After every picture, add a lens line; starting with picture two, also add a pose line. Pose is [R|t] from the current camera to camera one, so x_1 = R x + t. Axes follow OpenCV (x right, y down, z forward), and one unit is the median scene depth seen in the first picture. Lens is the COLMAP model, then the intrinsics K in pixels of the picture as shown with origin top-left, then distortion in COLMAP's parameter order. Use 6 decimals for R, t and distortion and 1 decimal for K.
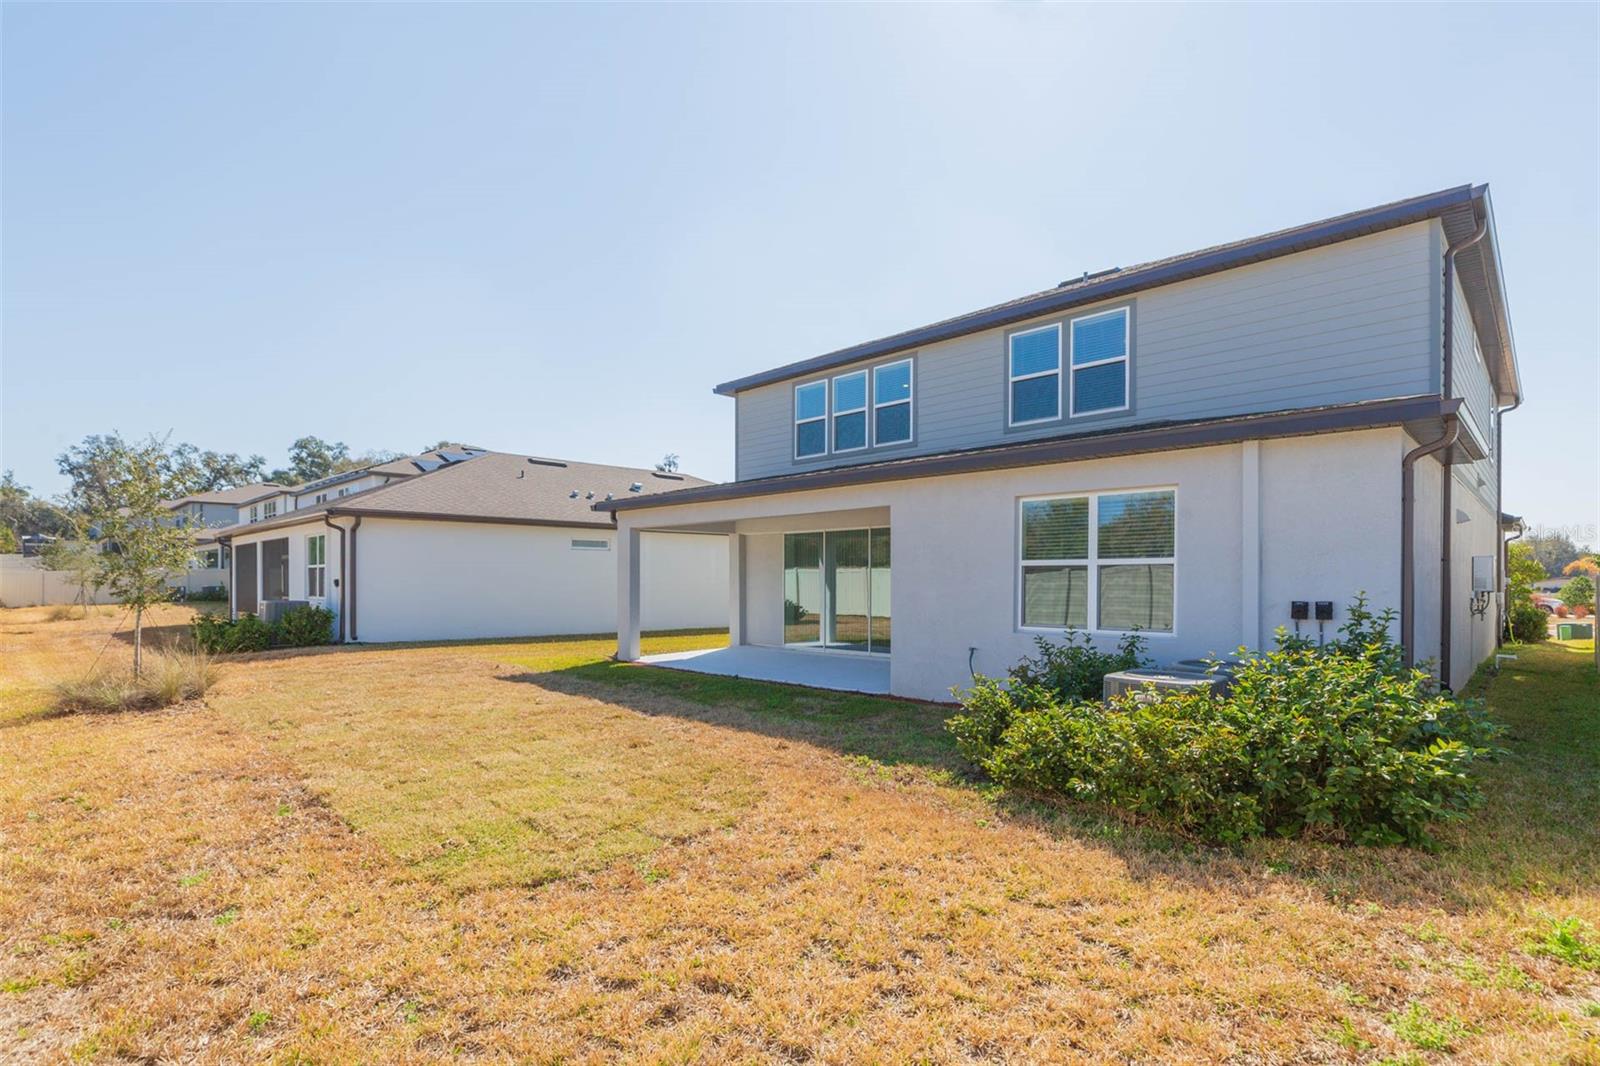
lens RADIAL K [[779.9, 0, 800.0], [0, 779.9, 580.5], [0, 0, 1]] dist [-0.028717, -0.000077]
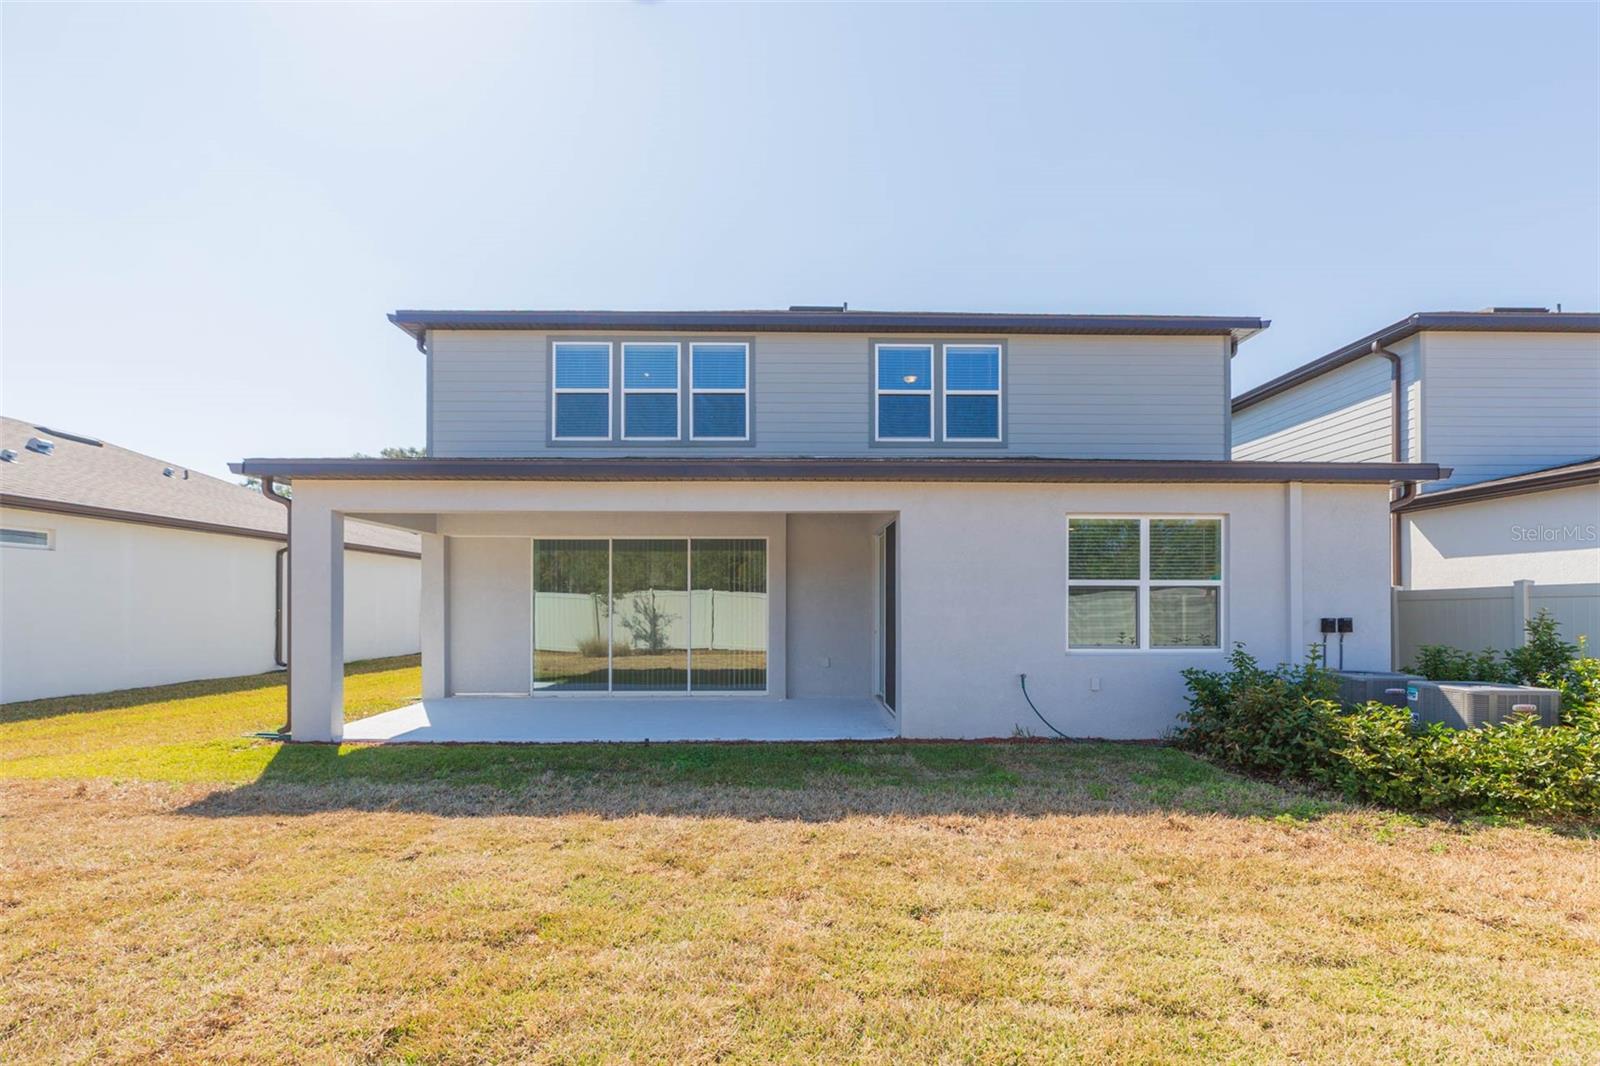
lens RADIAL K [[756.4, 0, 803.3], [0, 756.4, 581.0], [0, 0, 1]] dist [0.000307, 0.000000]
pose [[0.699748, 0.023143, 0.714015, -0.435547], [0.000613, 0.999455, -0.032996, 0.004084], [-0.714390, 0.023527, 0.699352, 0.409520]]
